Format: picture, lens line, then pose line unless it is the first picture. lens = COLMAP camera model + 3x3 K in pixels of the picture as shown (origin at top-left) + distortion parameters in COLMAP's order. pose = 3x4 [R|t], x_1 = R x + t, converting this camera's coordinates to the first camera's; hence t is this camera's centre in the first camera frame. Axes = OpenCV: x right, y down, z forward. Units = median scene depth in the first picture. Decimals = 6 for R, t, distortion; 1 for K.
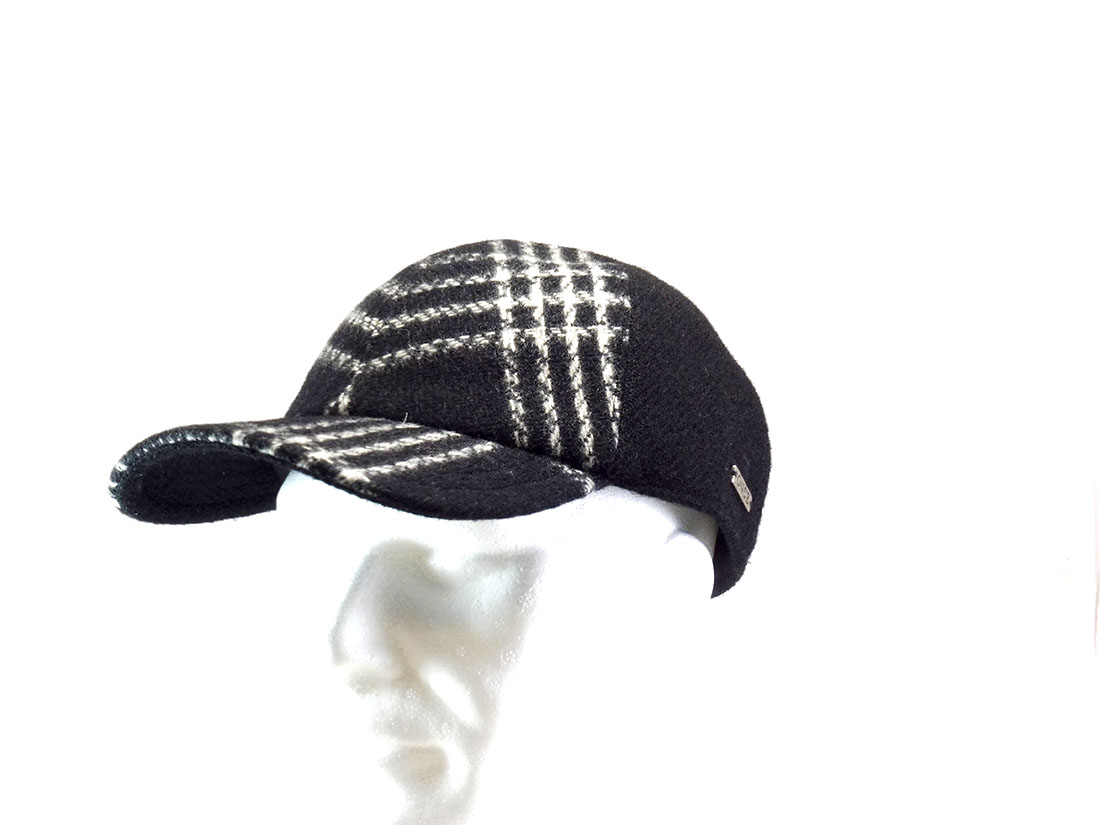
lens RADIAL K [[2389.7, 0, 549.1], [0, 2389.7, 416.2], [0, 0, 1]] dist [0.211214, 0.000000]
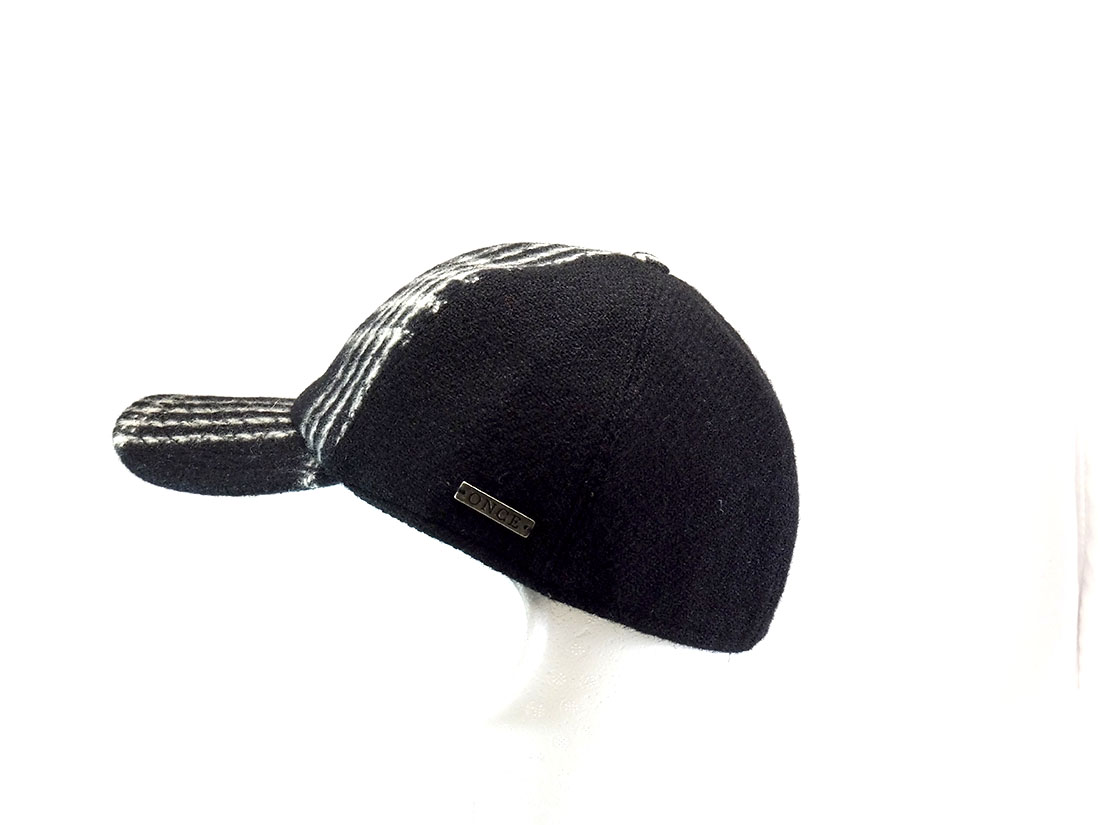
lens RADIAL K [[2389.7, 0, 548.7], [0, 2389.7, 411.8], [0, 0, 1]] dist [0.211214, 0.000000]
pose [[0.261370, 0.067292, -0.962890, 1.024028], [-0.067746, 0.996386, 0.051244, -0.059508], [0.962858, 0.051839, 0.264984, 0.803549]]
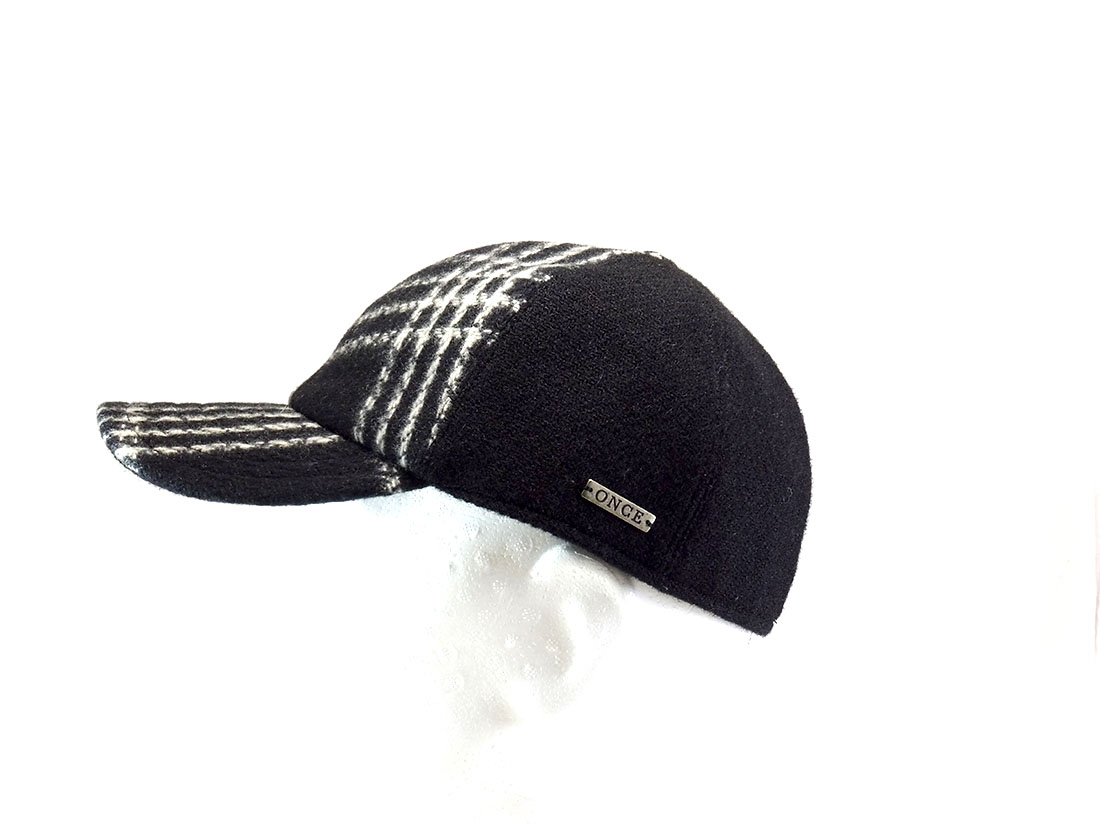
lens RADIAL K [[2389.7, 0, 547.9], [0, 2389.7, 410.3], [0, 0, 1]] dist [0.211214, 0.000000]
pose [[0.651023, 0.054122, -0.757126, 0.806248], [-0.056870, 0.998129, 0.022450, -0.028002], [0.756925, 0.028442, 0.652883, 0.378177]]
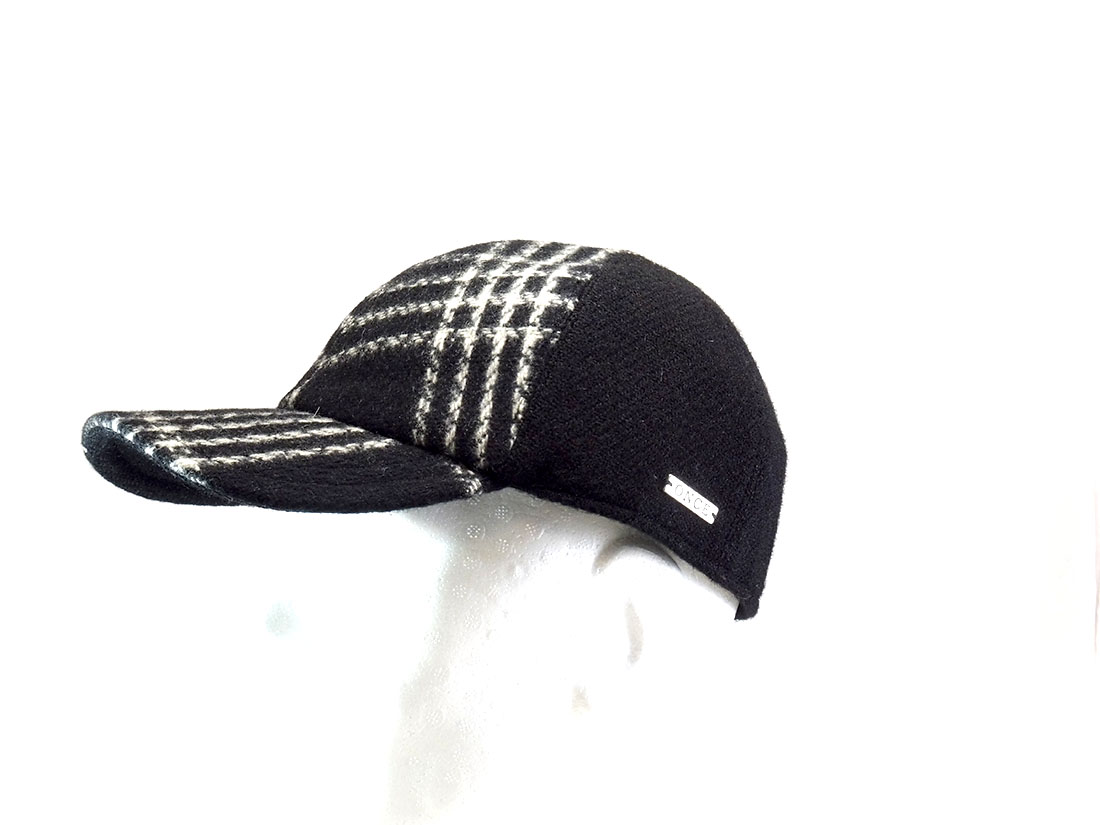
lens RADIAL K [[2389.7, 0, 554.7], [0, 2389.7, 410.5], [0, 0, 1]] dist [0.211214, 0.000000]
pose [[0.887243, 0.034330, -0.460023, 0.493363], [-0.035852, 0.999342, 0.005430, -0.009095], [0.459907, 0.011675, 0.887890, 0.125077]]
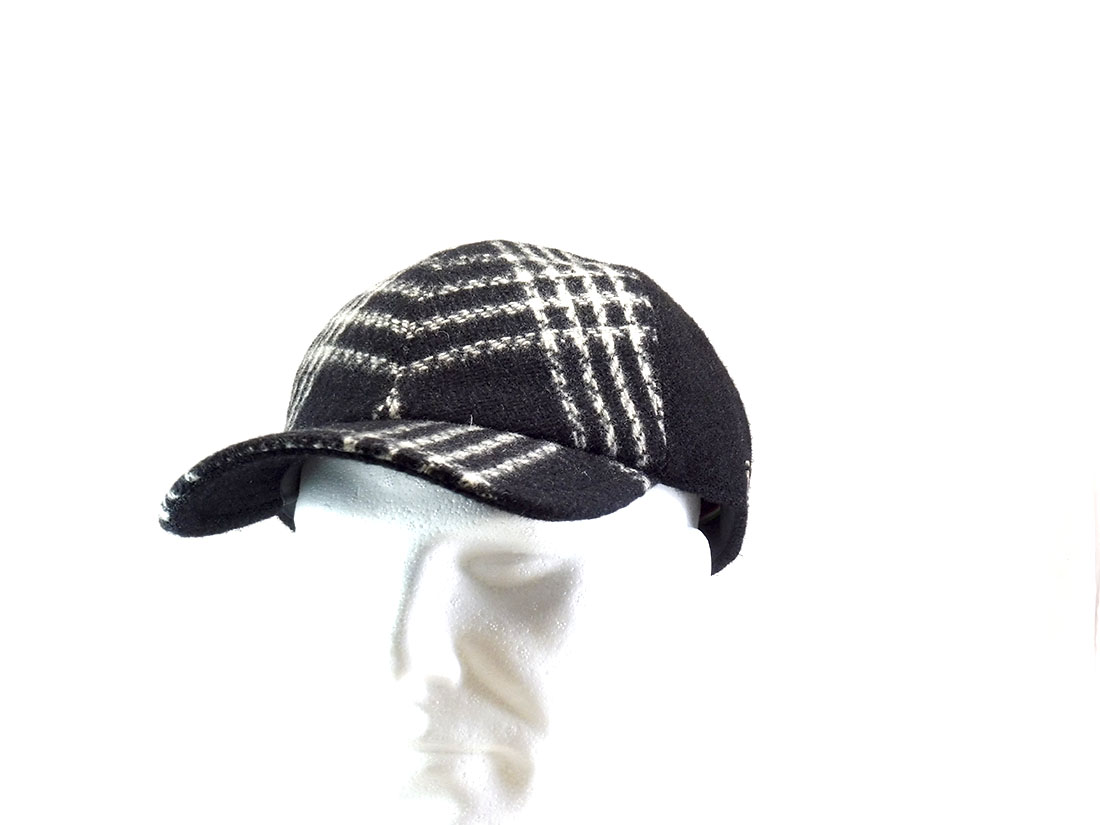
lens RADIAL K [[2389.7, 0, 547.8], [0, 2389.7, 412.6], [0, 0, 1]] dist [0.211214, 0.000000]
pose [[0.965414, -0.019763, 0.259973, -0.278684], [0.020121, 0.999797, 0.001283, -0.003125], [-0.259945, 0.003992, 0.965615, 0.034896]]
